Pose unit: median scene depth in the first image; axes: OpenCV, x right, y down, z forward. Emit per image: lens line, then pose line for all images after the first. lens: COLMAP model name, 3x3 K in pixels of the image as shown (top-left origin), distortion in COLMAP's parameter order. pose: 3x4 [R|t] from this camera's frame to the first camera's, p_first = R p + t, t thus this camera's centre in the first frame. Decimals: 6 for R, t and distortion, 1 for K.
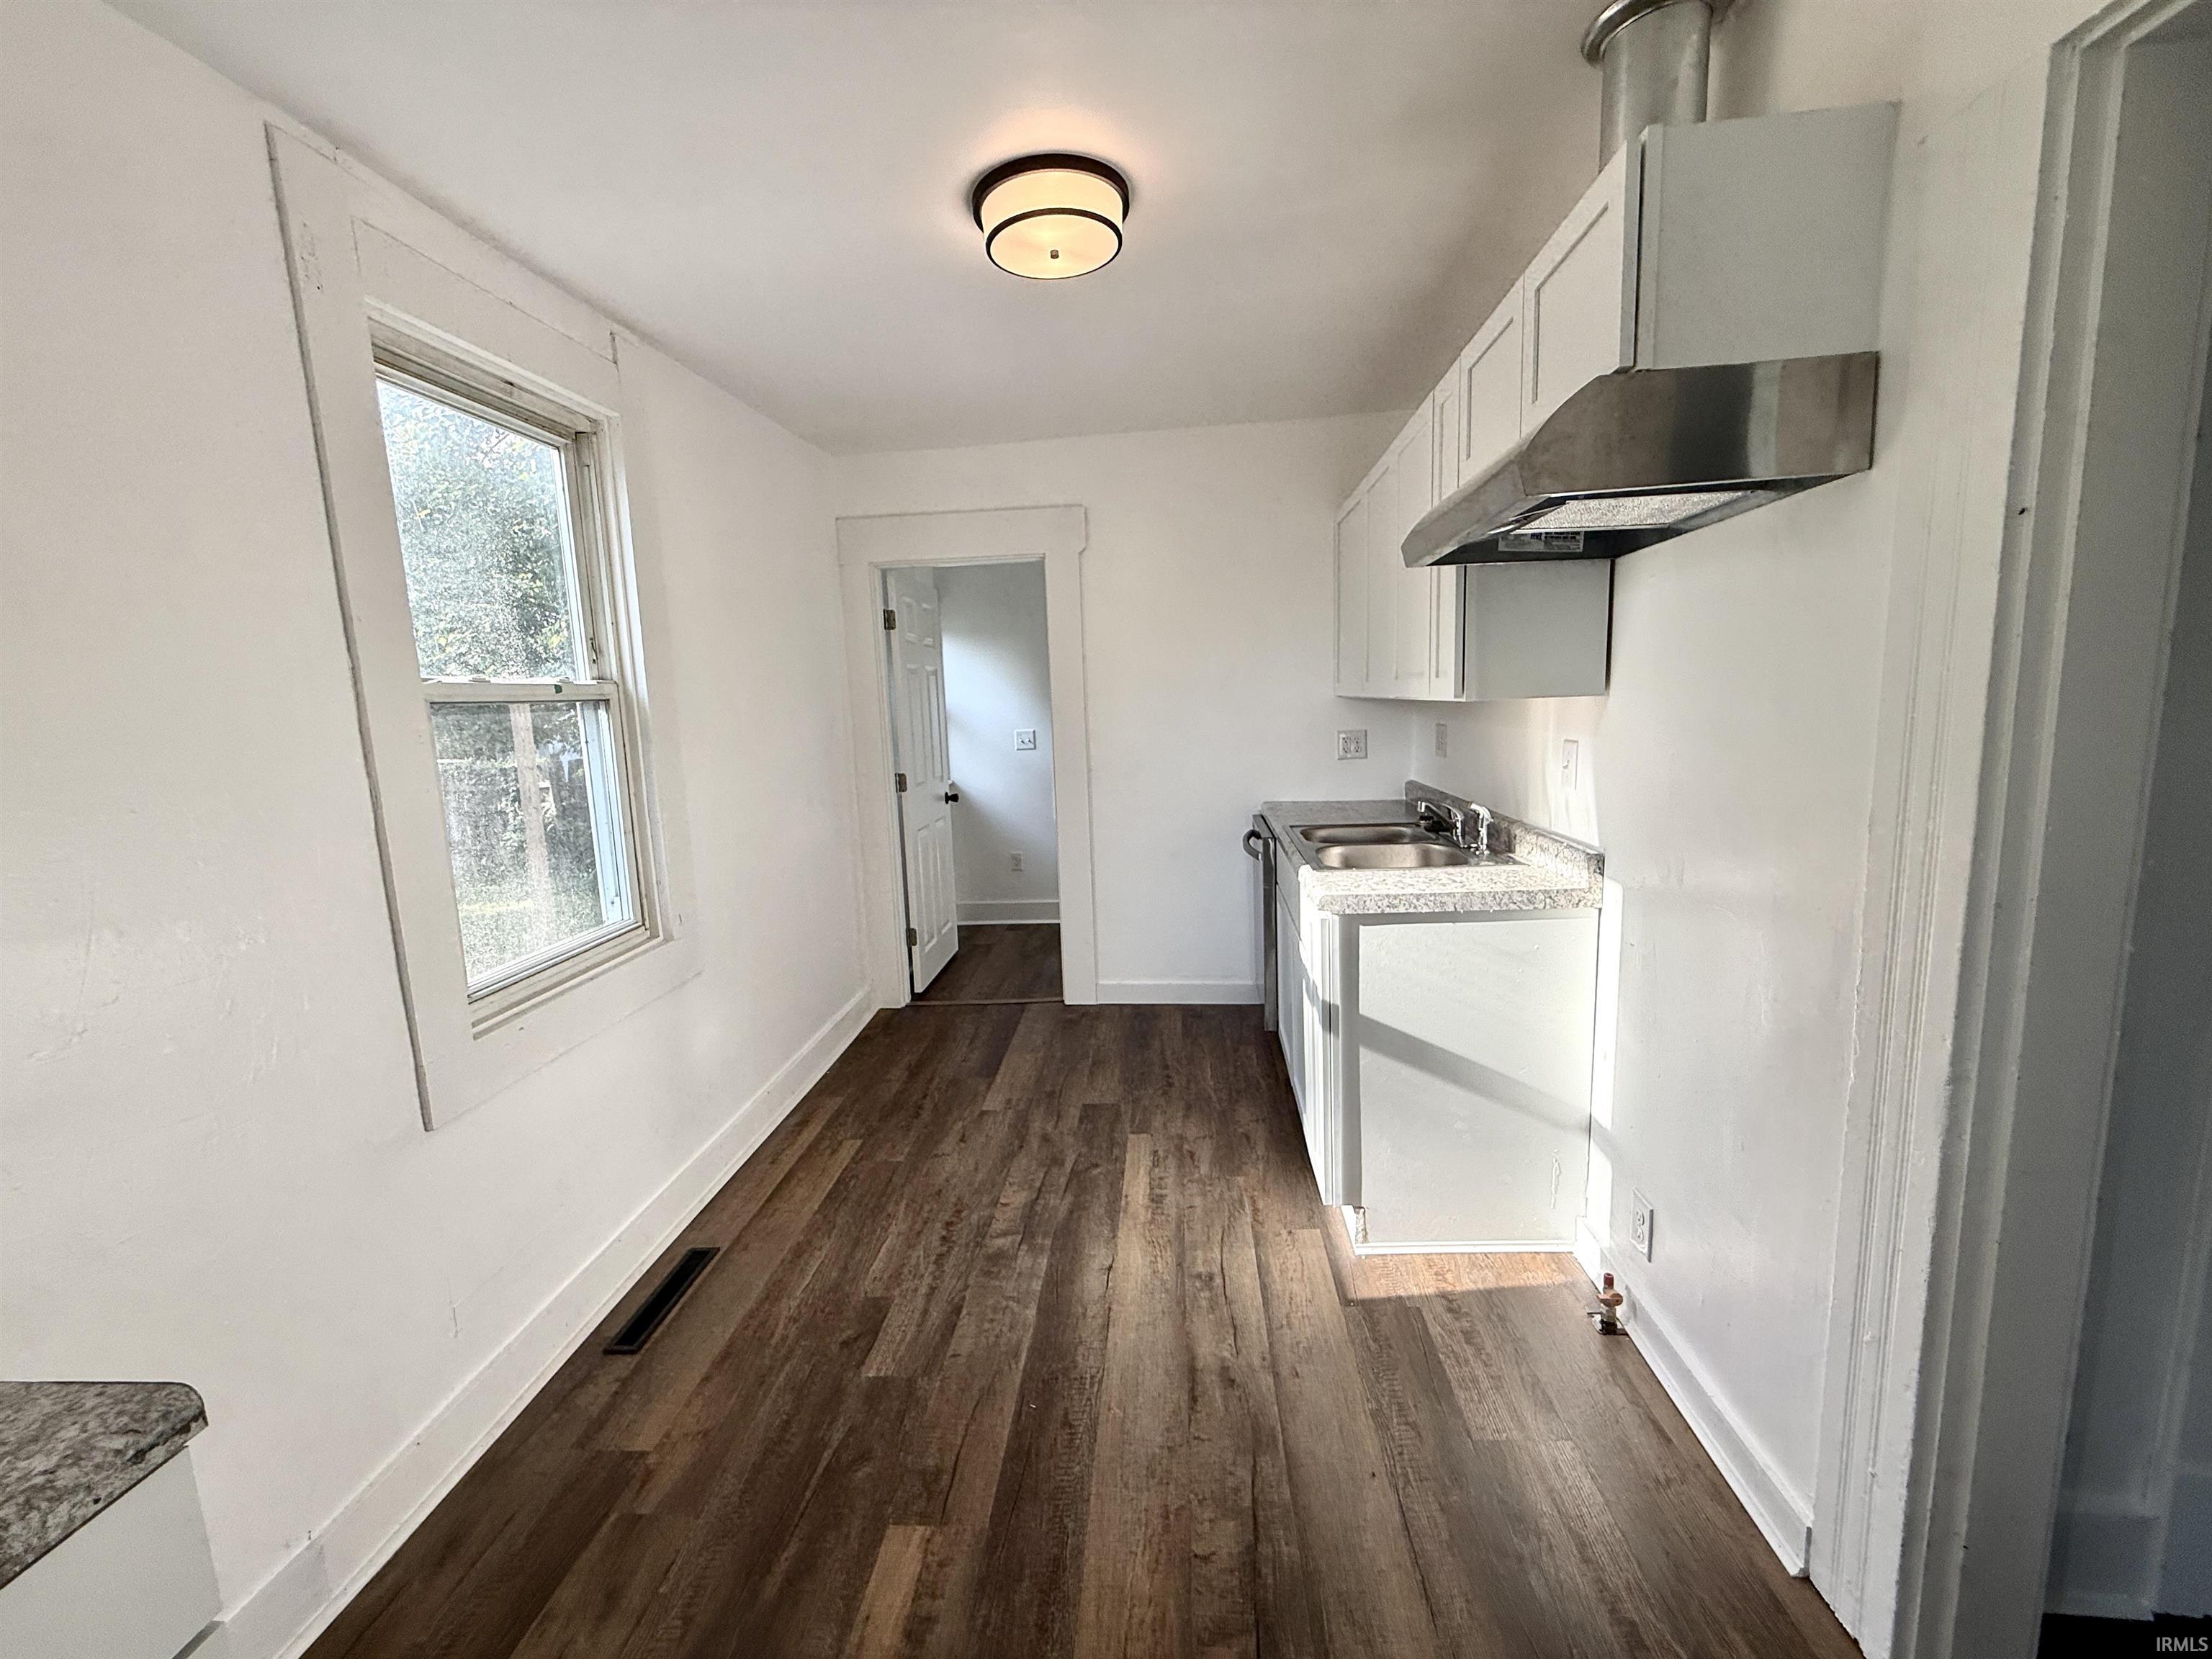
lens RADIAL K [[894.6, 0, 1106.2], [0, 894.6, 819.7], [0, 0, 1]] dist [0.002066, 0.000761]
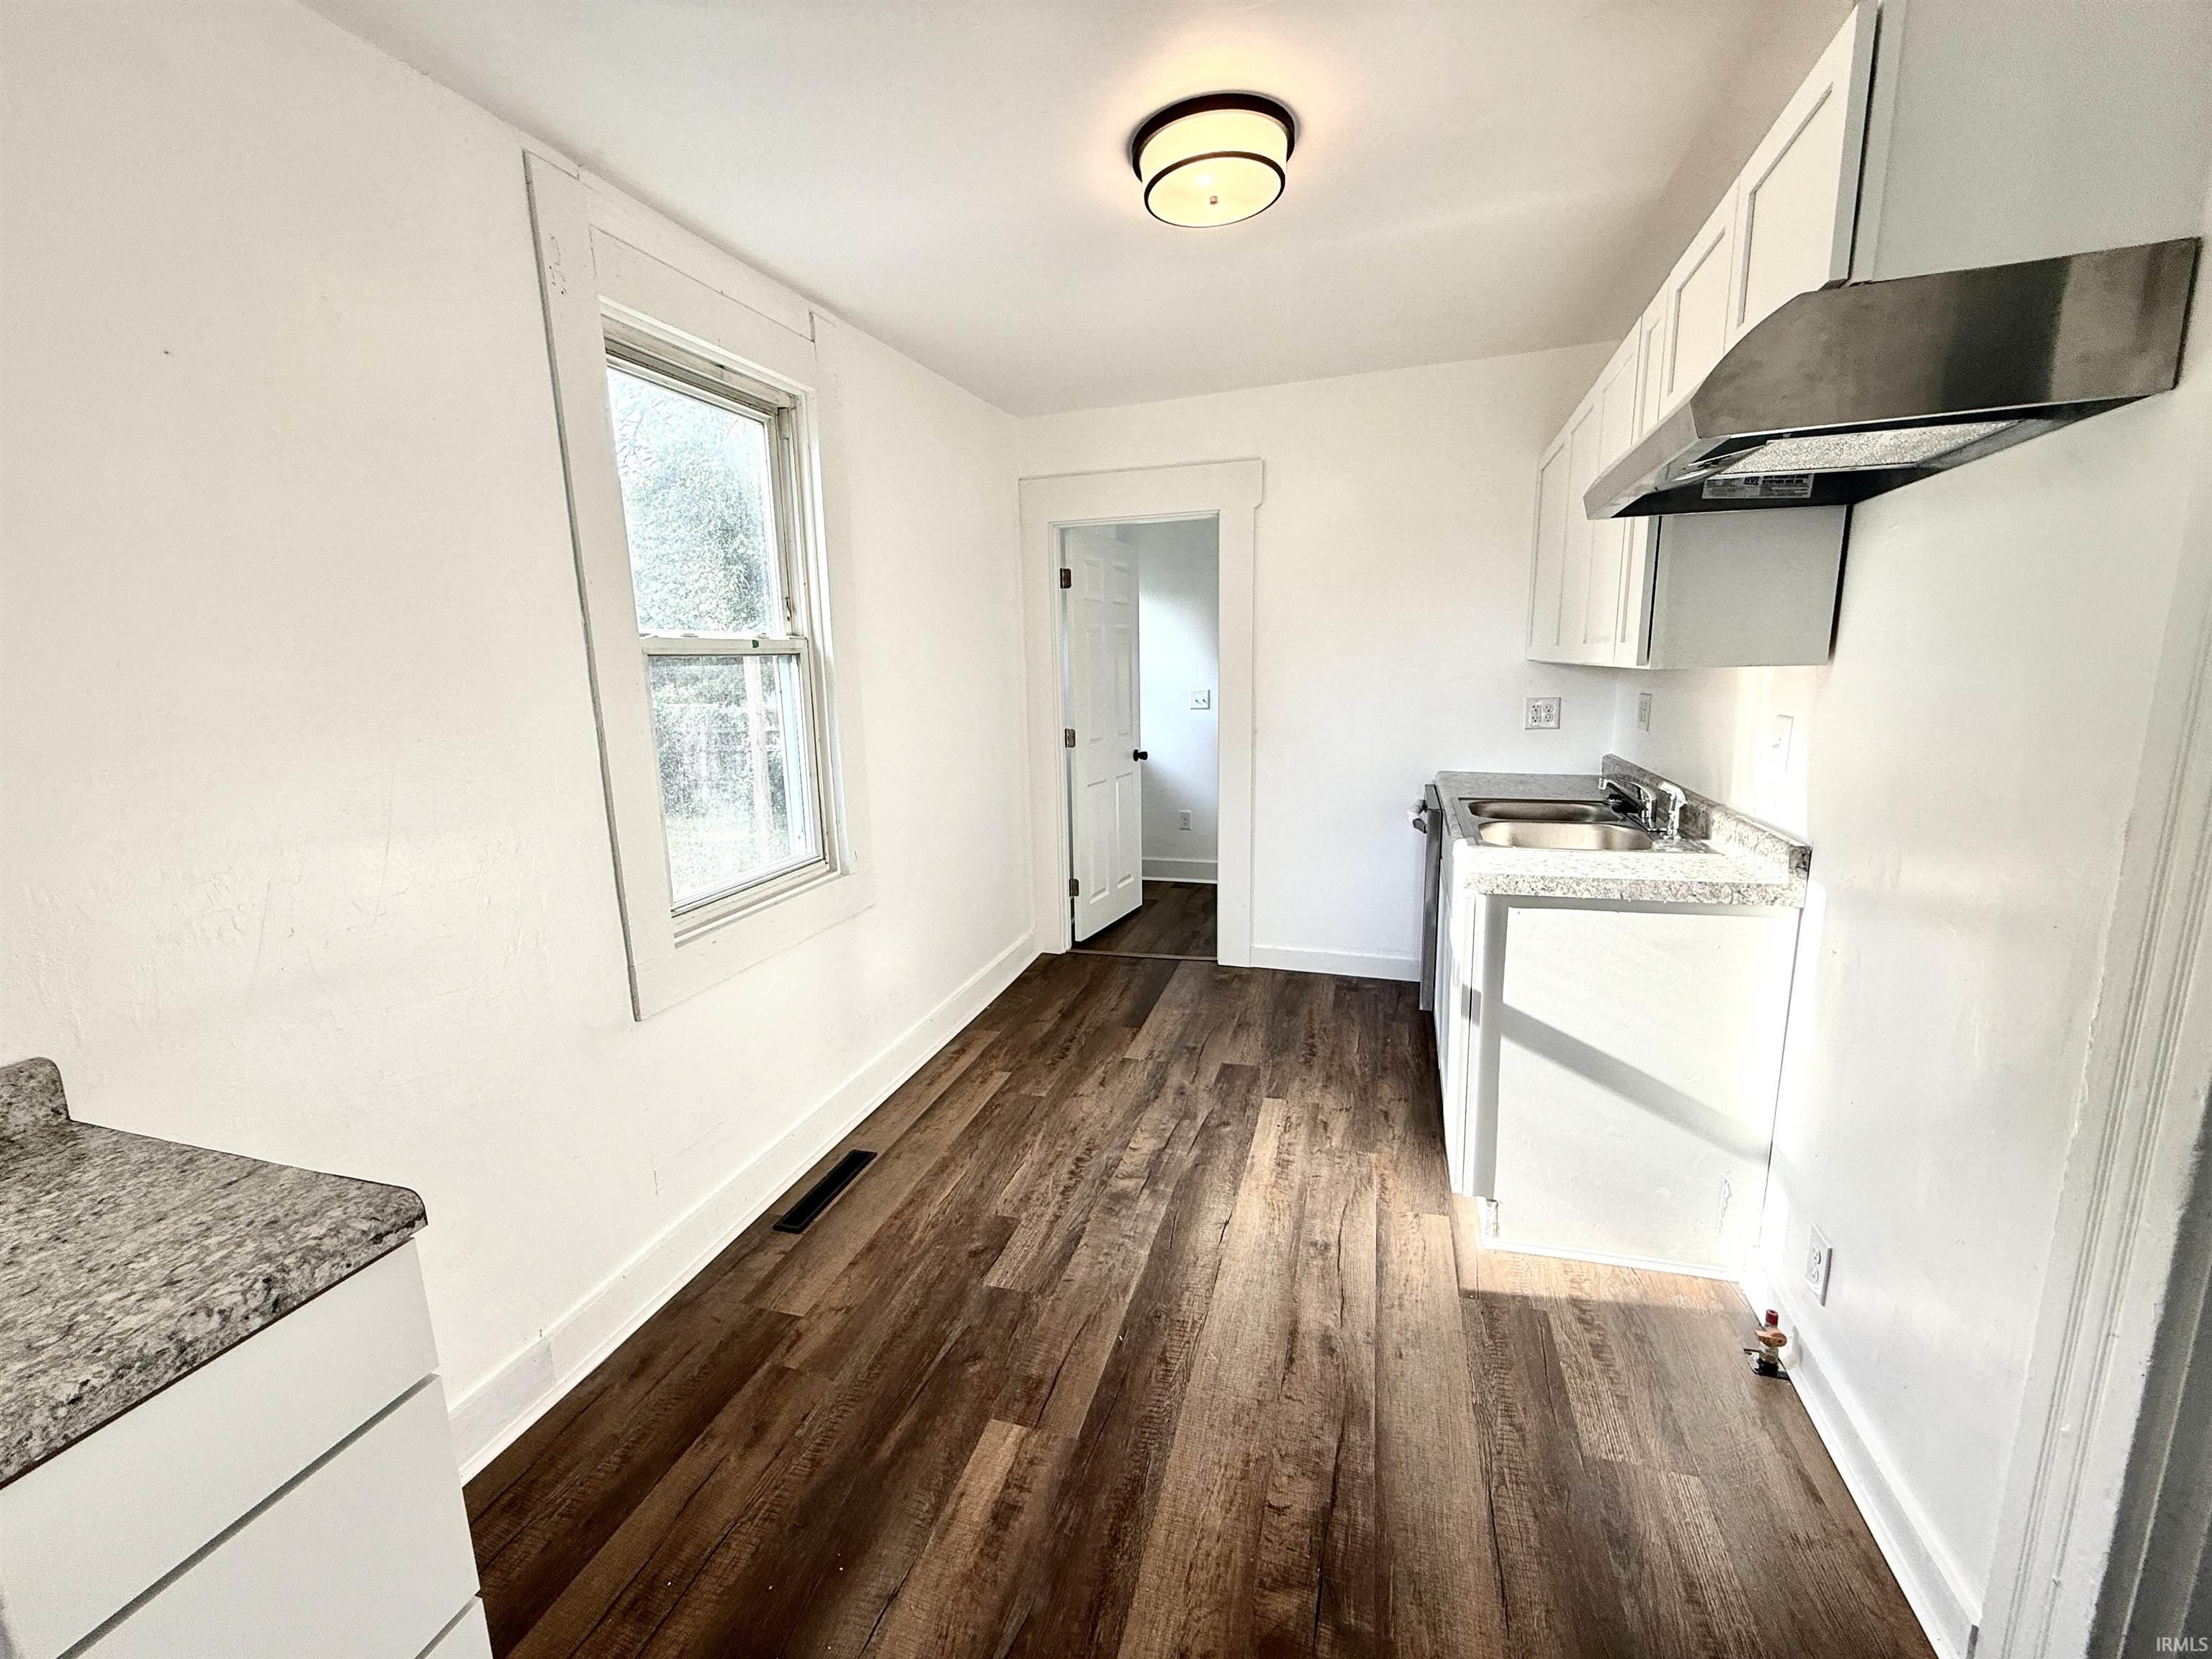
lens RADIAL K [[894.6, 0, 1102.5], [0, 894.6, 820.2], [0, 0, 1]] dist [0.002066, 0.000761]
pose [[0.975591, 0.053639, -0.212944, 0.065809], [-0.043585, 0.997714, 0.051636, -0.002948], [0.215227, -0.041095, 0.975699, -0.005174]]
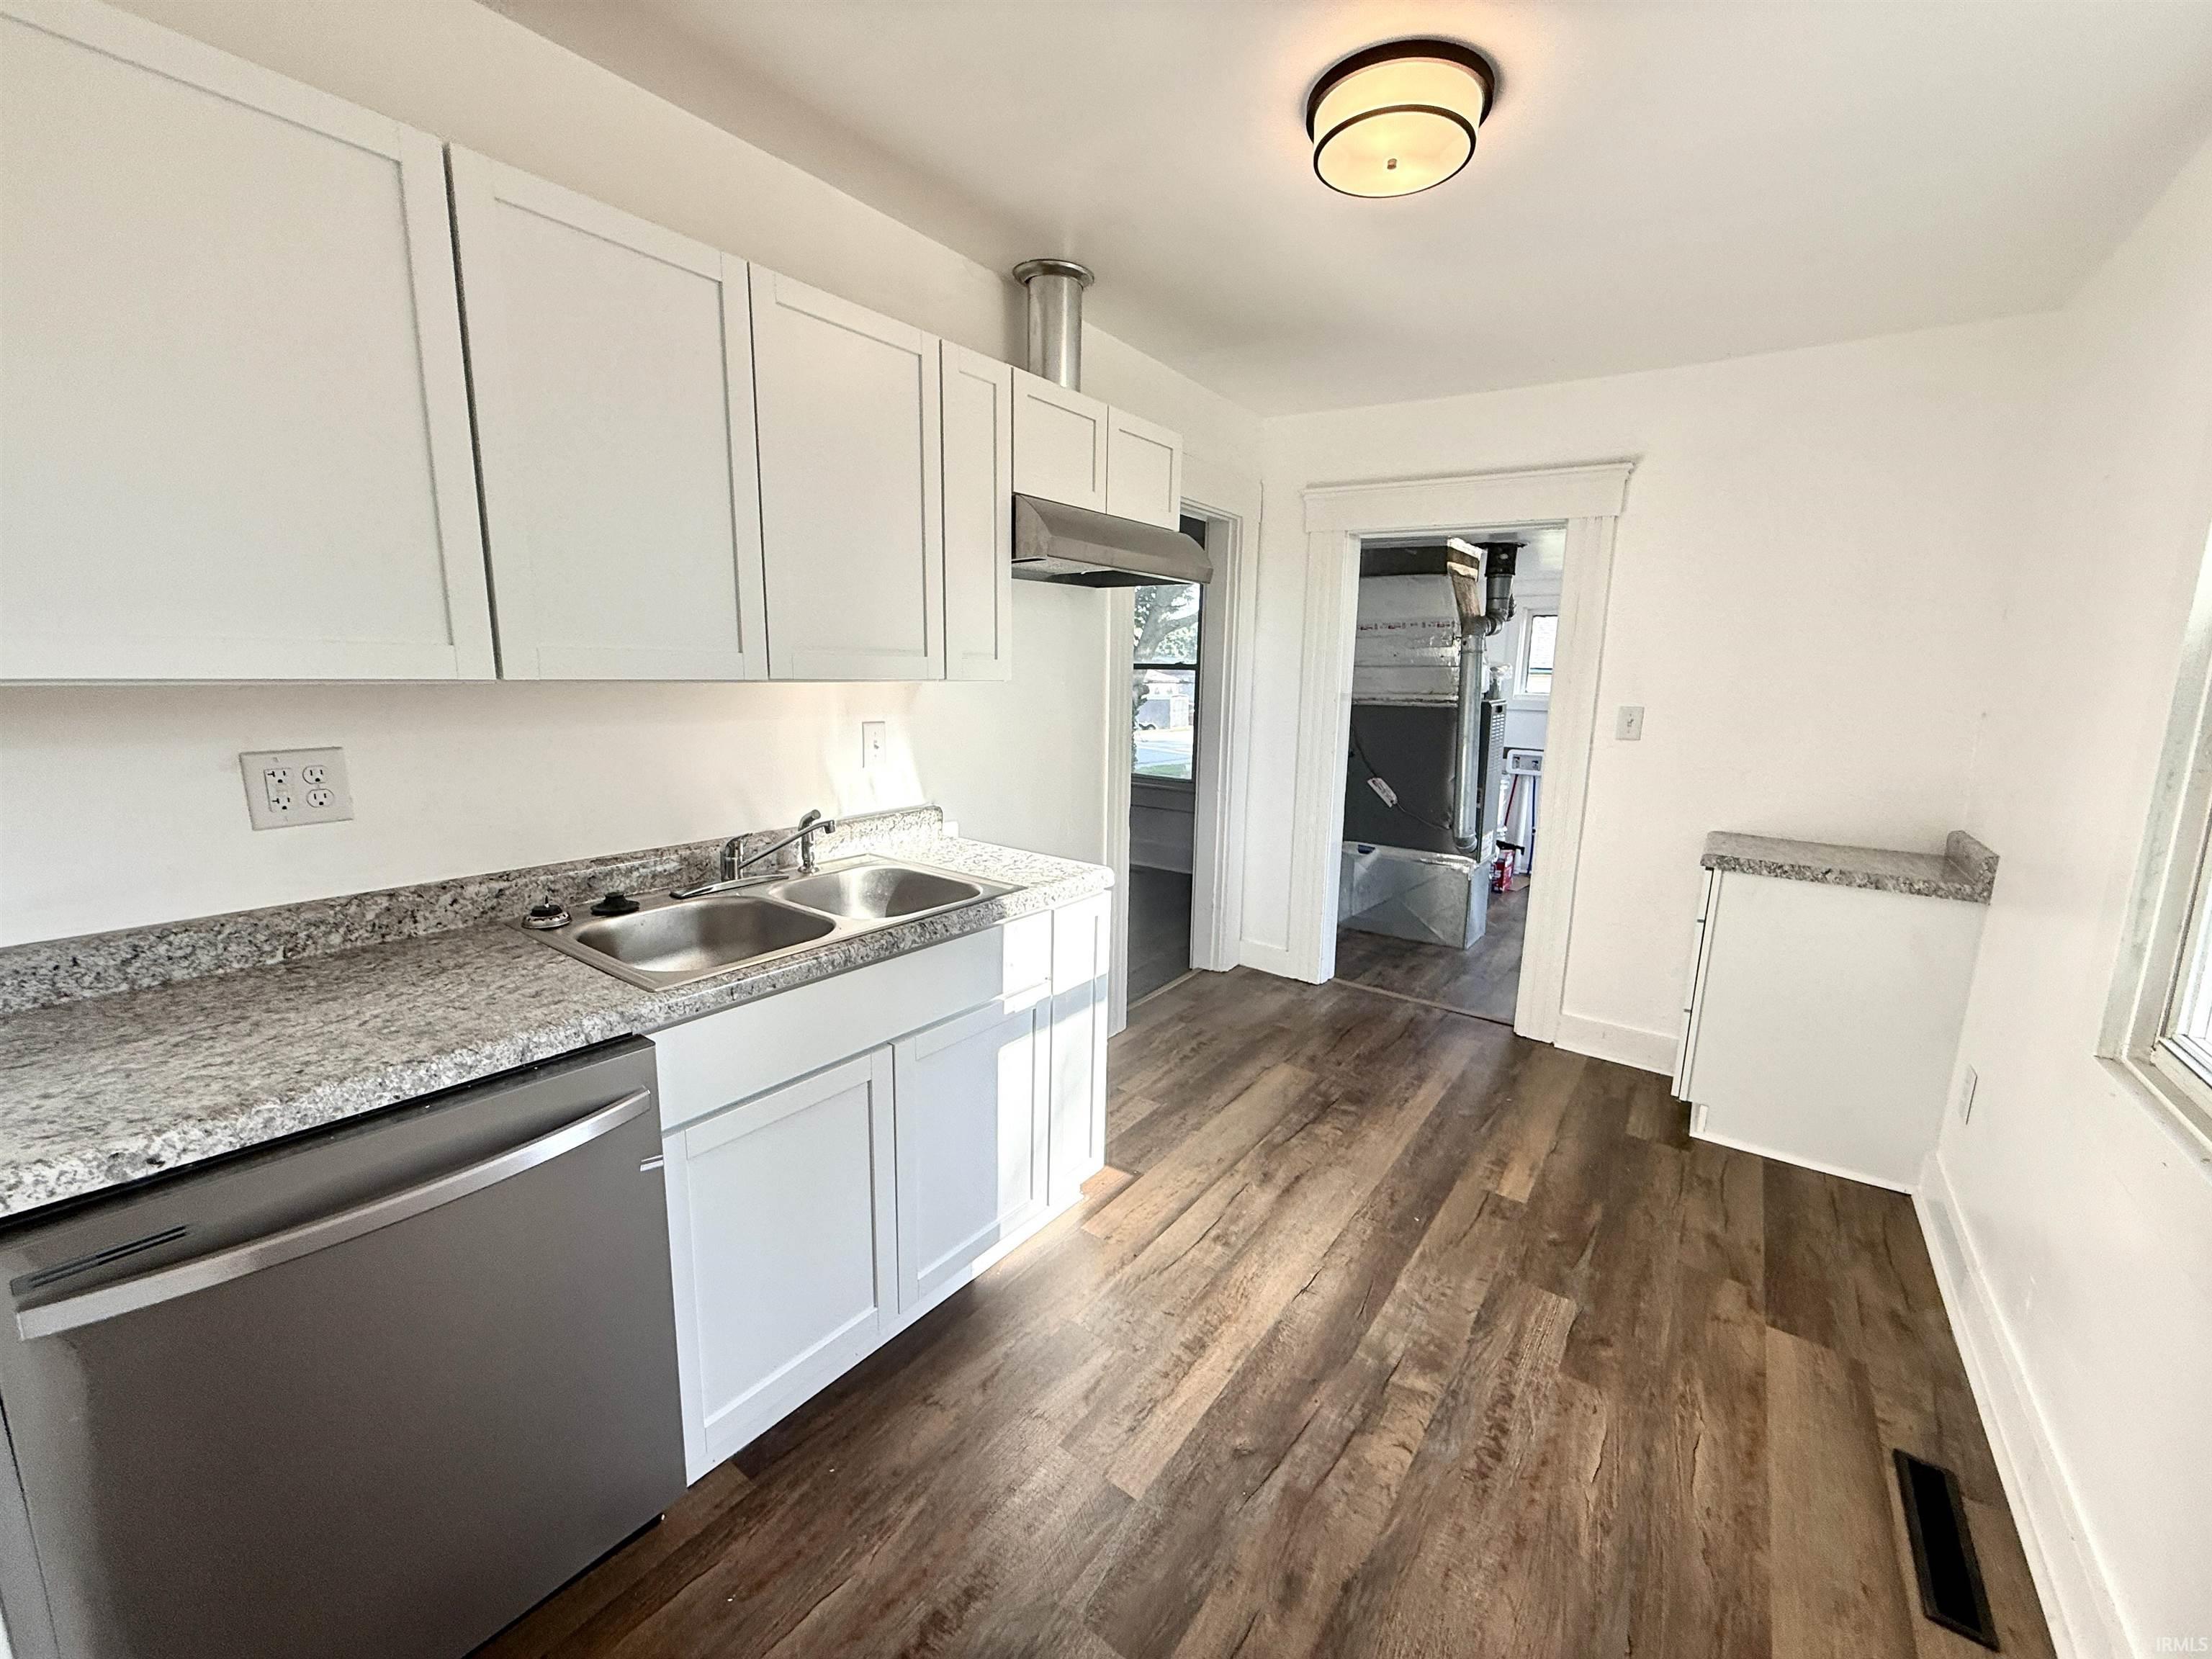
lens RADIAL K [[894.6, 0, 1101.5], [0, 894.6, 826.8], [0, 0, 1]] dist [0.002066, 0.000761]
pose [[-0.853050, -0.066137, 0.517621, -0.293800], [0.088712, 0.959117, 0.268746, -0.251308], [-0.514234, 0.275173, -0.812308, 1.923296]]
